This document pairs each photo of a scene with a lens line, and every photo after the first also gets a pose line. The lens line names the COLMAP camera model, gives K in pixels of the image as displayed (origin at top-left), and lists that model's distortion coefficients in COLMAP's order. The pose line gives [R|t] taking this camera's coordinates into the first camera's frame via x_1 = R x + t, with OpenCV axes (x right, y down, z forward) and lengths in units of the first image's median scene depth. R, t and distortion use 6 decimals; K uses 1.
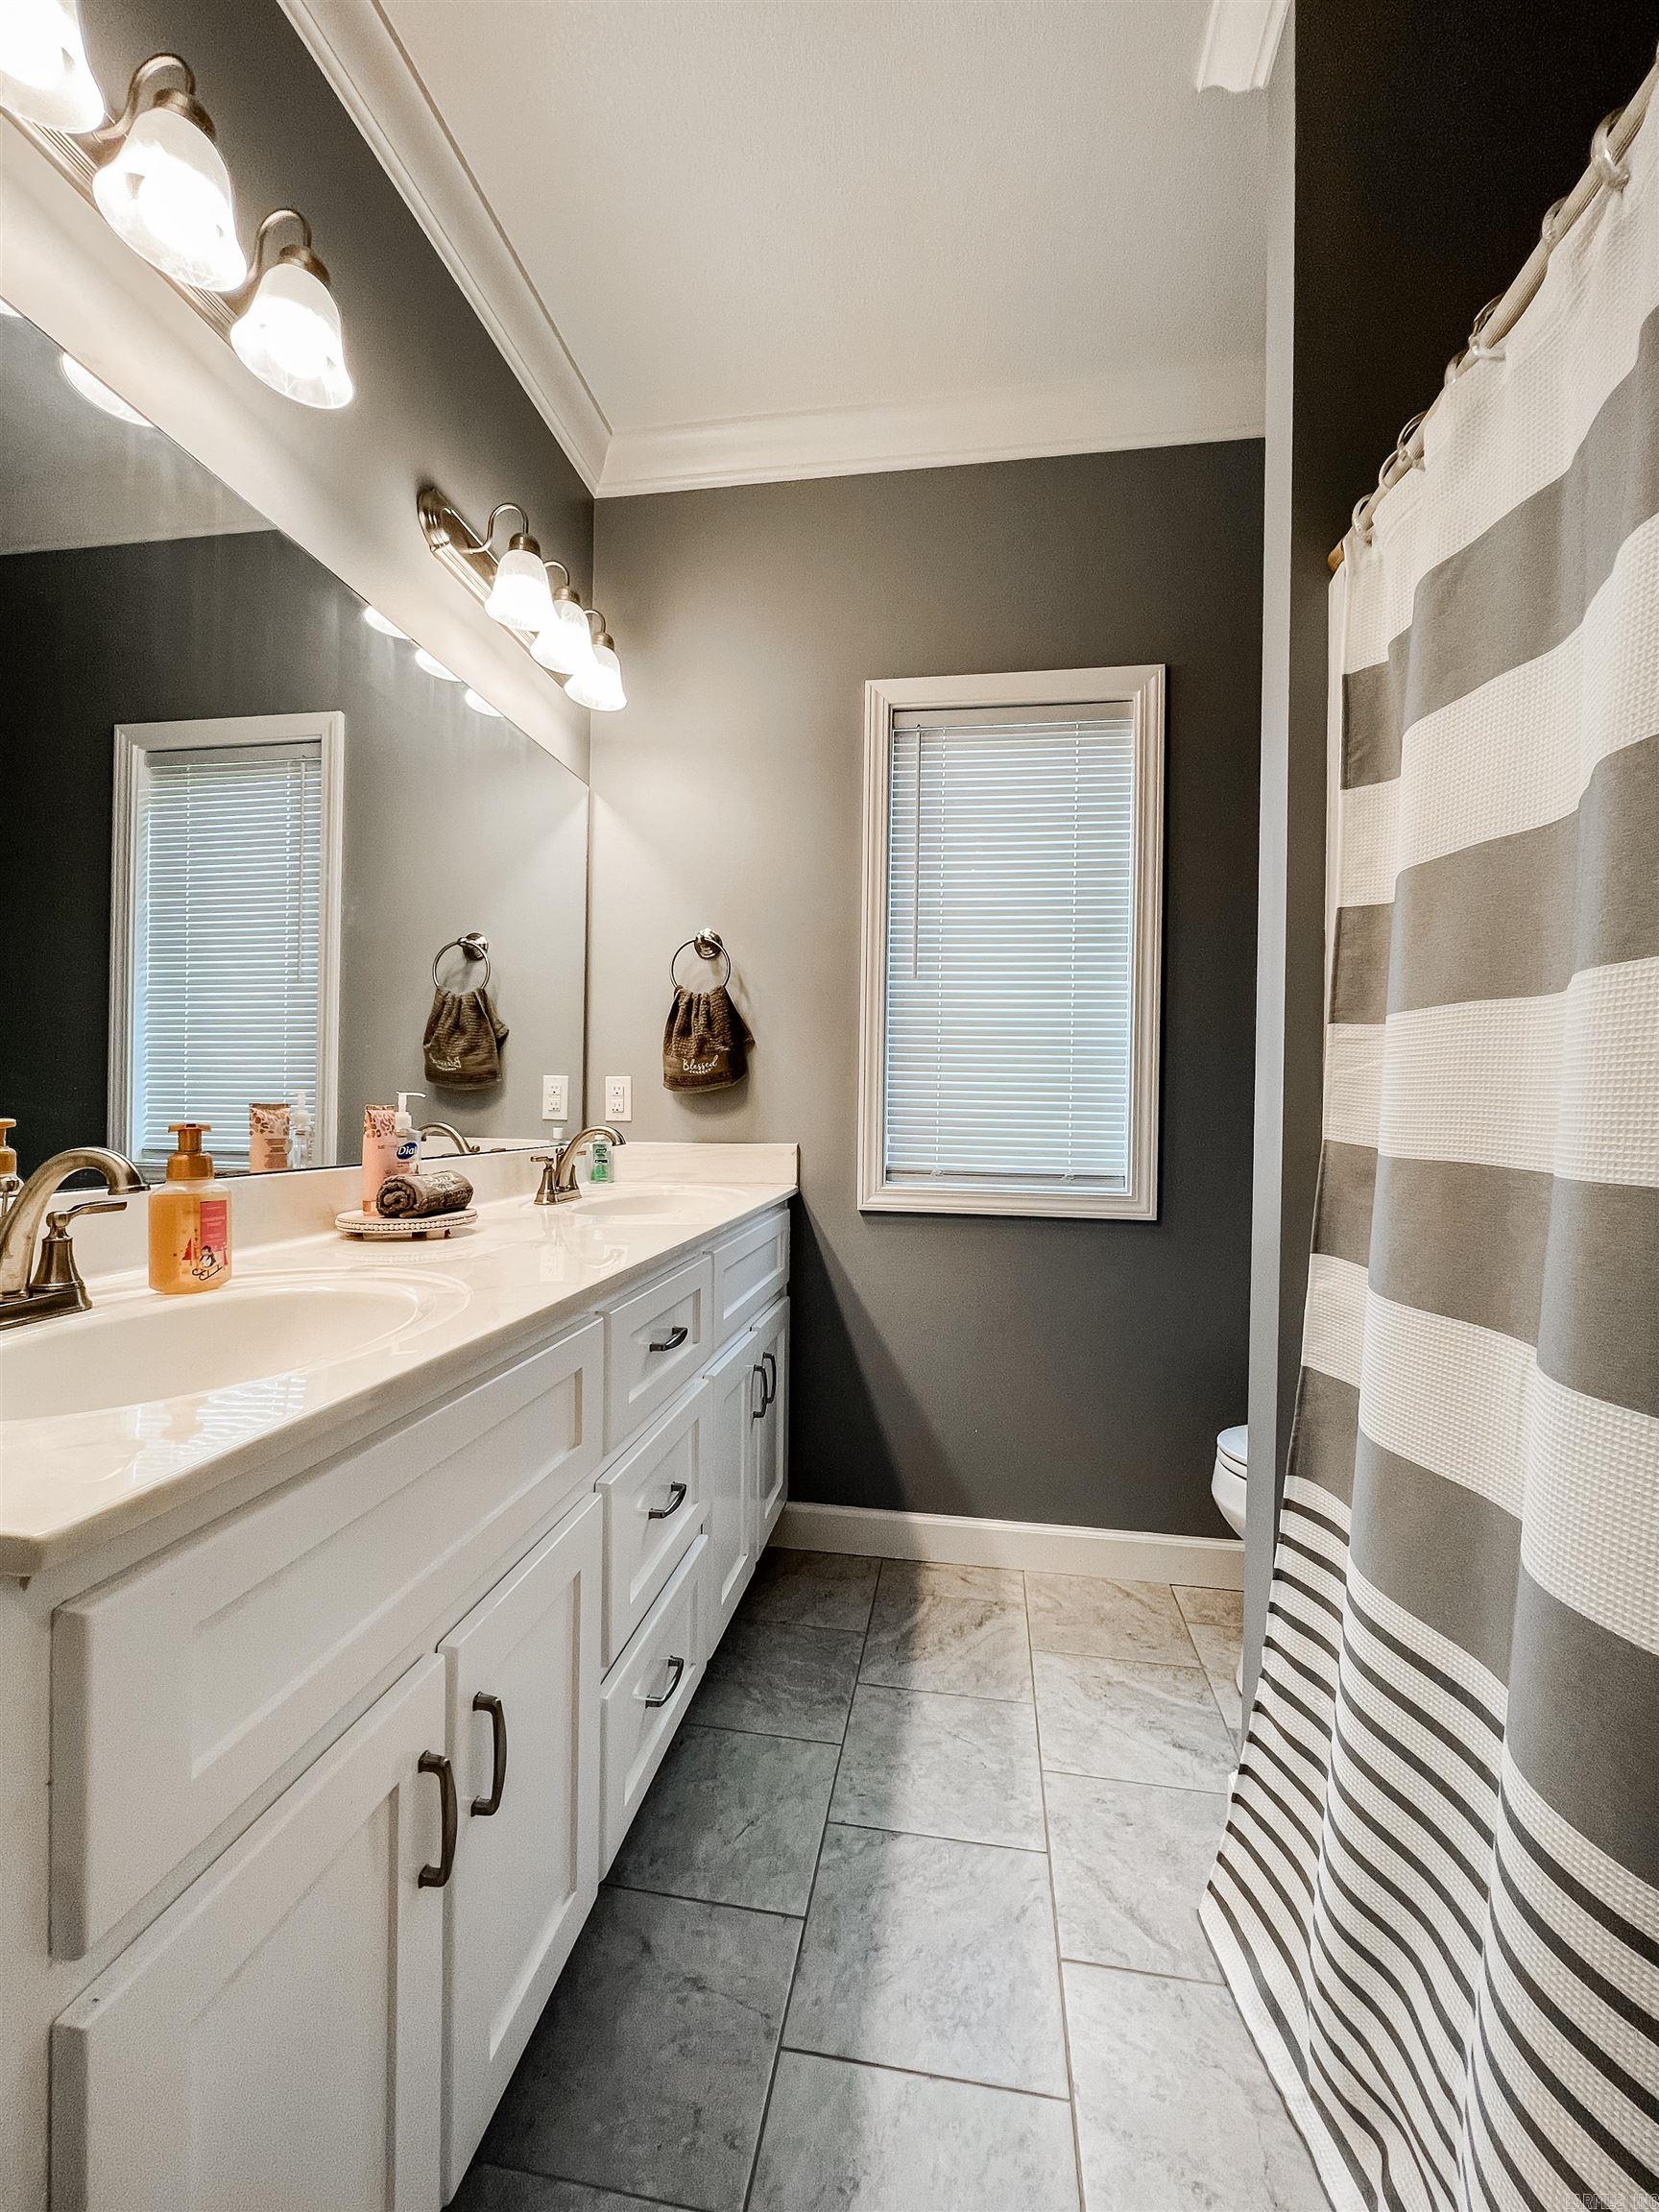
lens RADIAL K [[911.0, 0, 831.4], [0, 911.0, 1109.4], [0, 0, 1]] dist [-0.002462, 0.000672]
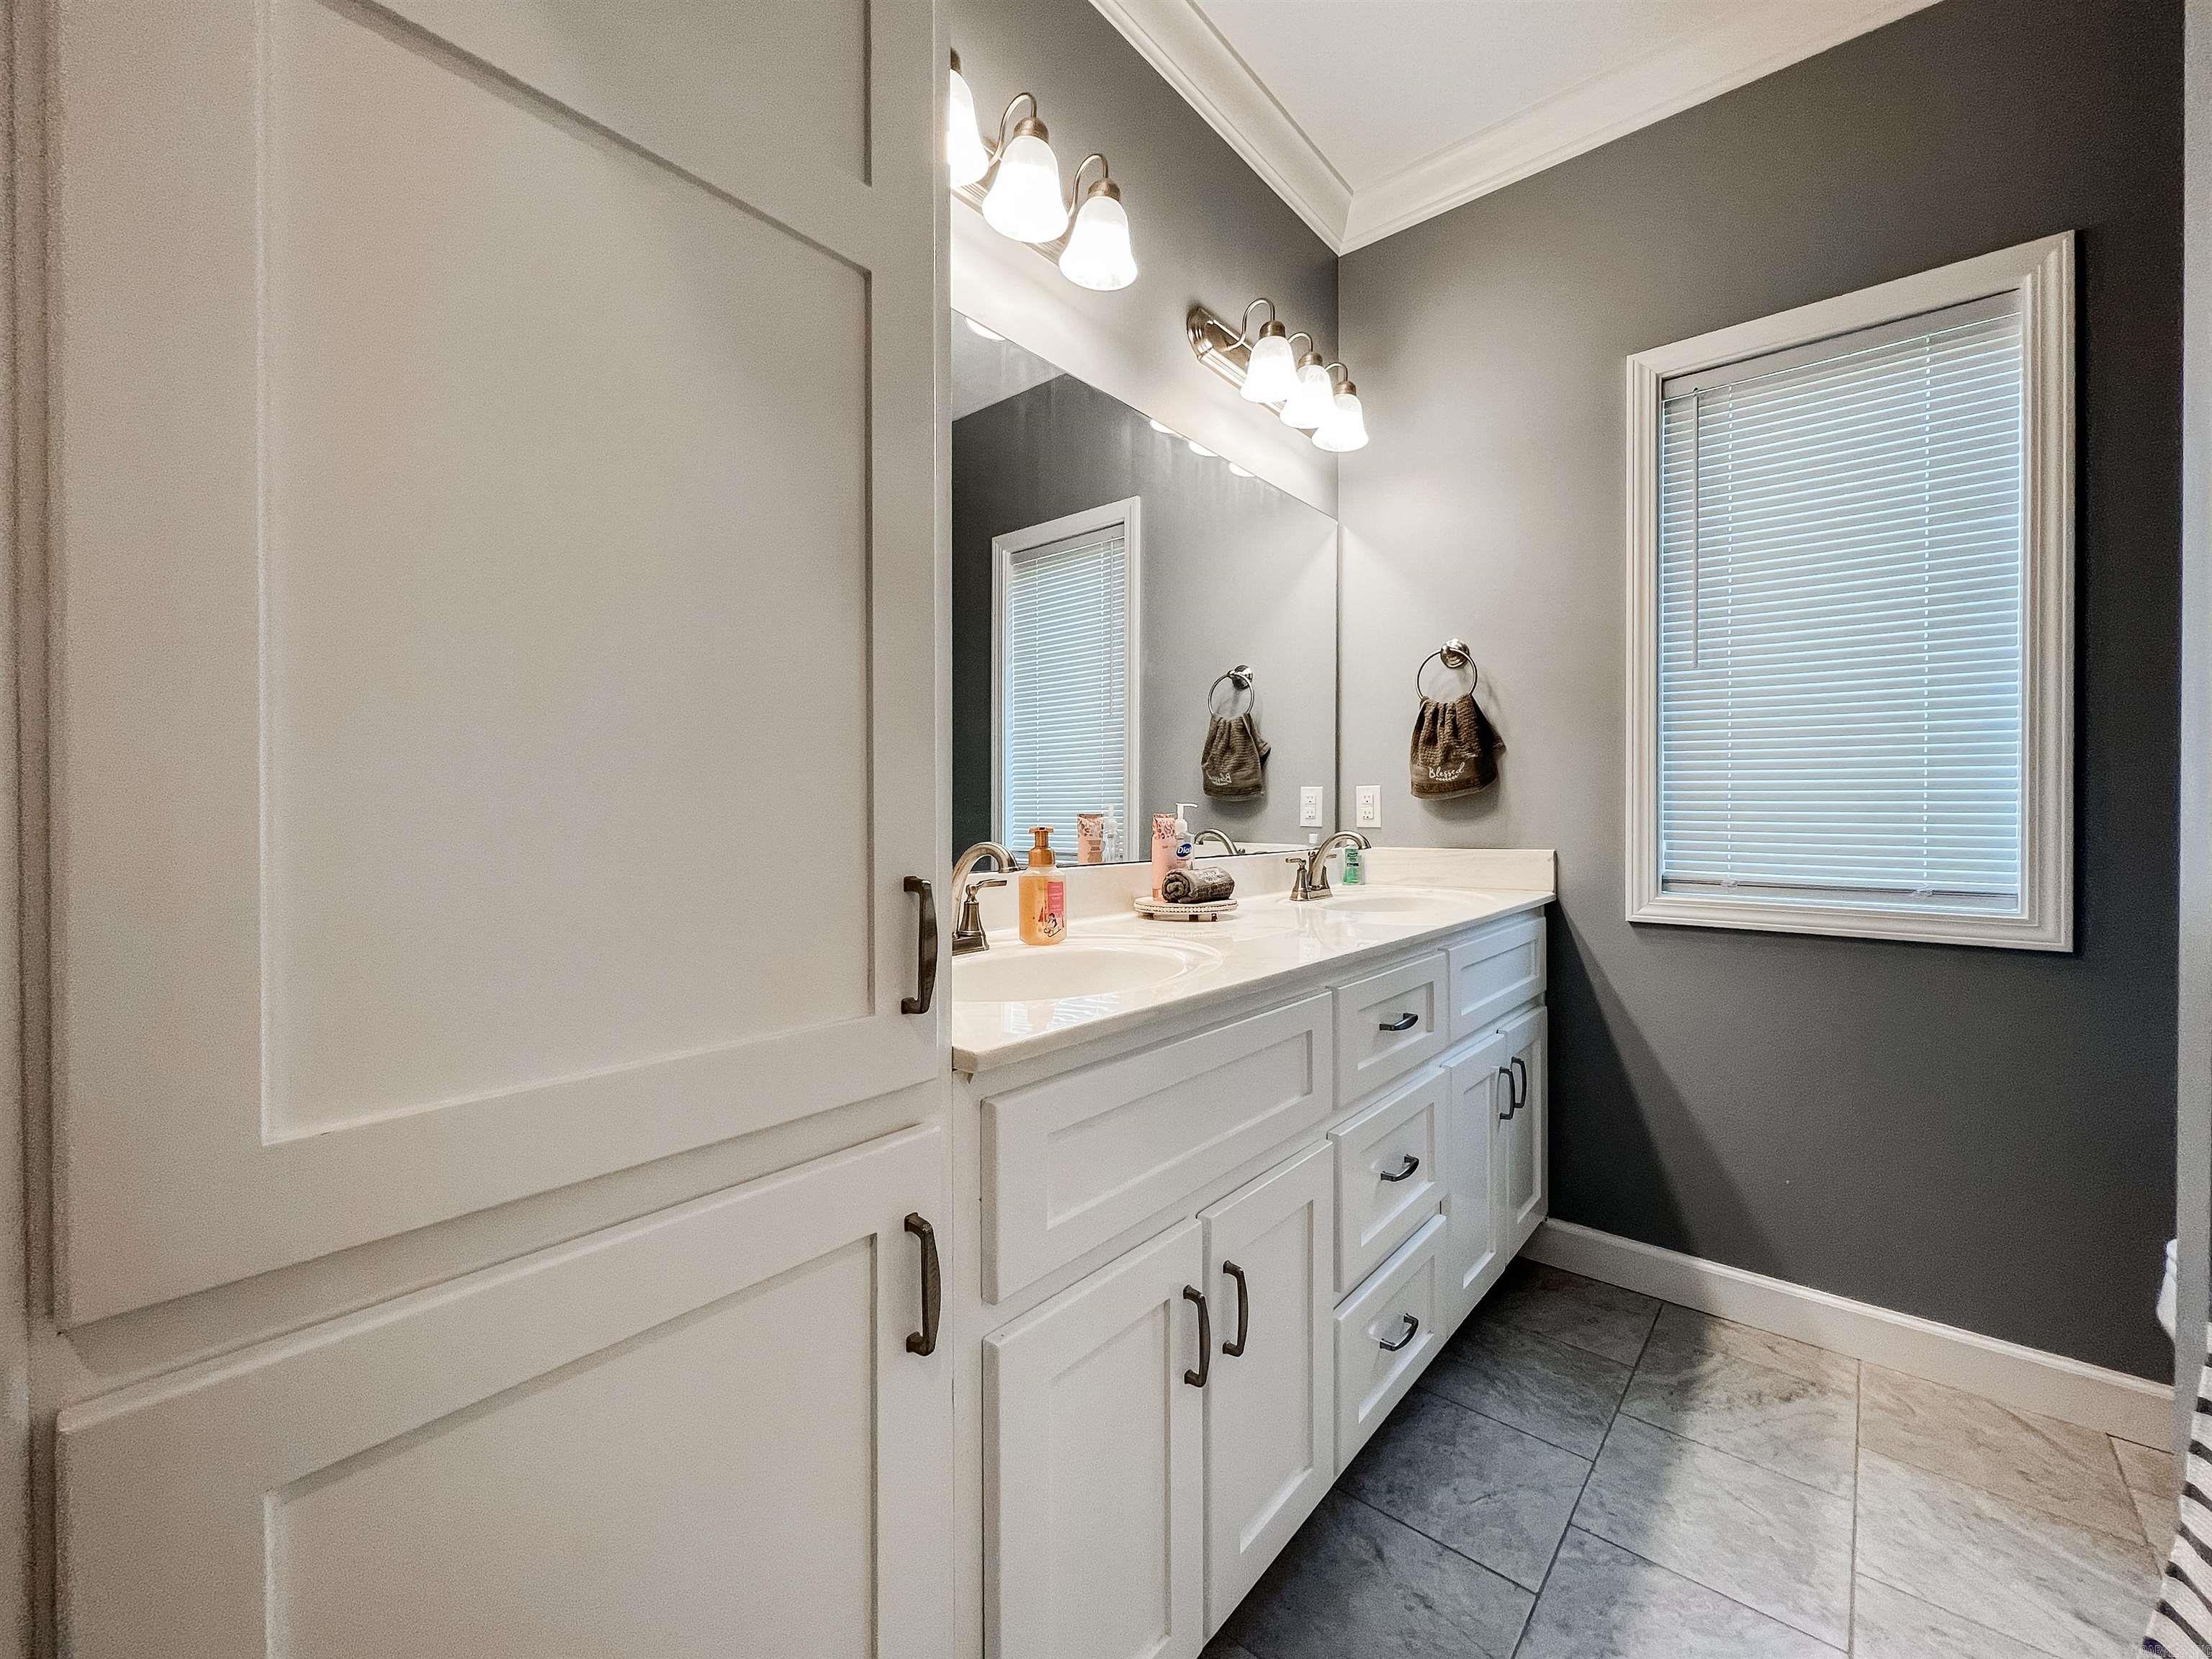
lens RADIAL K [[911.0, 0, 1111.8], [0, 911.0, 825.2], [0, 0, 1]] dist [-0.002462, 0.000672]
pose [[0.860045, -0.007491, -0.510162, 0.063709], [0.010389, 0.999942, 0.002831, 0.004796], [0.510112, -0.007735, 0.860073, -0.092345]]
